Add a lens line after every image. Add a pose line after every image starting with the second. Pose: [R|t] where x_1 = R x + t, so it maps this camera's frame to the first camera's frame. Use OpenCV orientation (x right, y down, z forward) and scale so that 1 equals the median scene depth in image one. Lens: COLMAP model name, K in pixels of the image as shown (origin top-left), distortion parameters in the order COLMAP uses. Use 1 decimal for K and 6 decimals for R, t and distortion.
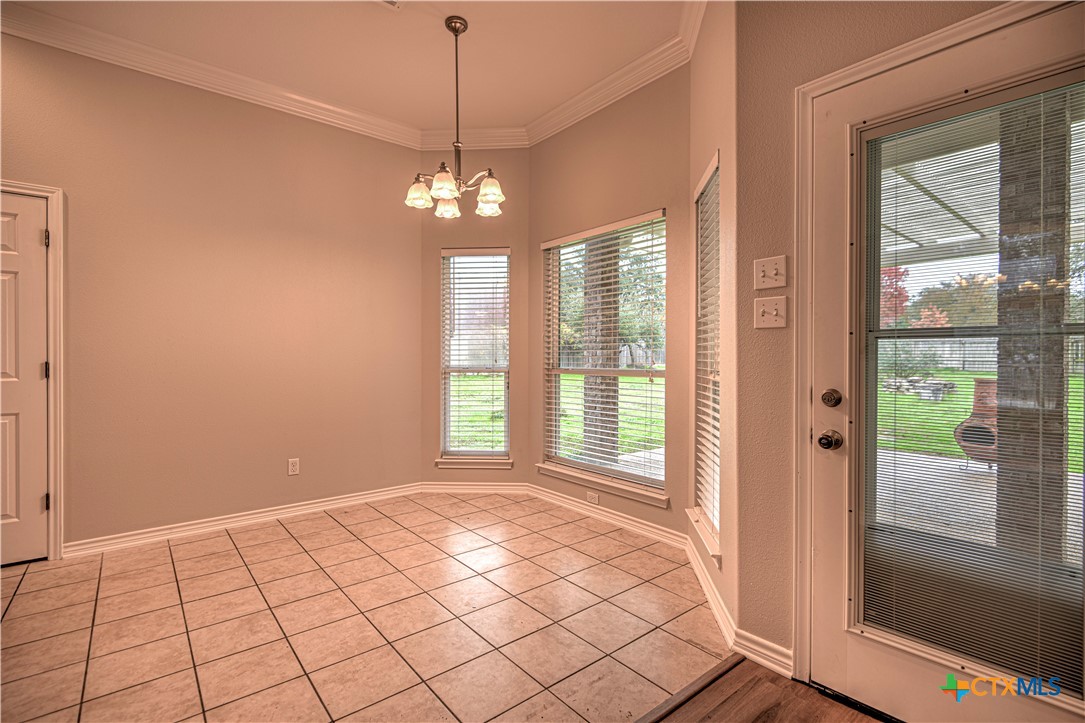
lens RADIAL K [[493.0, 0, 553.2], [0, 493.0, 358.6], [0, 0, 1]] dist [0.006519, -0.005670]
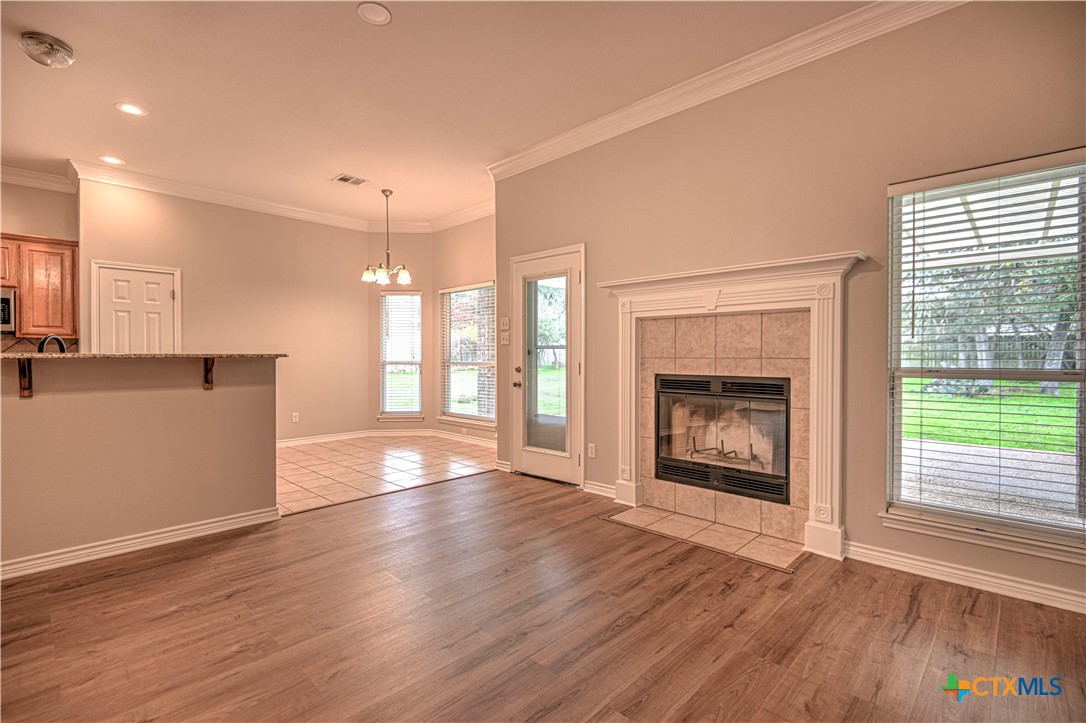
lens RADIAL K [[493.5, 0, 548.1], [0, 493.5, 361.7], [0, 0, 1]] dist [0.006519, -0.005670]
pose [[0.995204, 0.001254, 0.097818, 0.213984], [-0.002065, 0.999964, 0.008188, 0.004976], [-0.097804, -0.008350, 0.995171, -0.885161]]
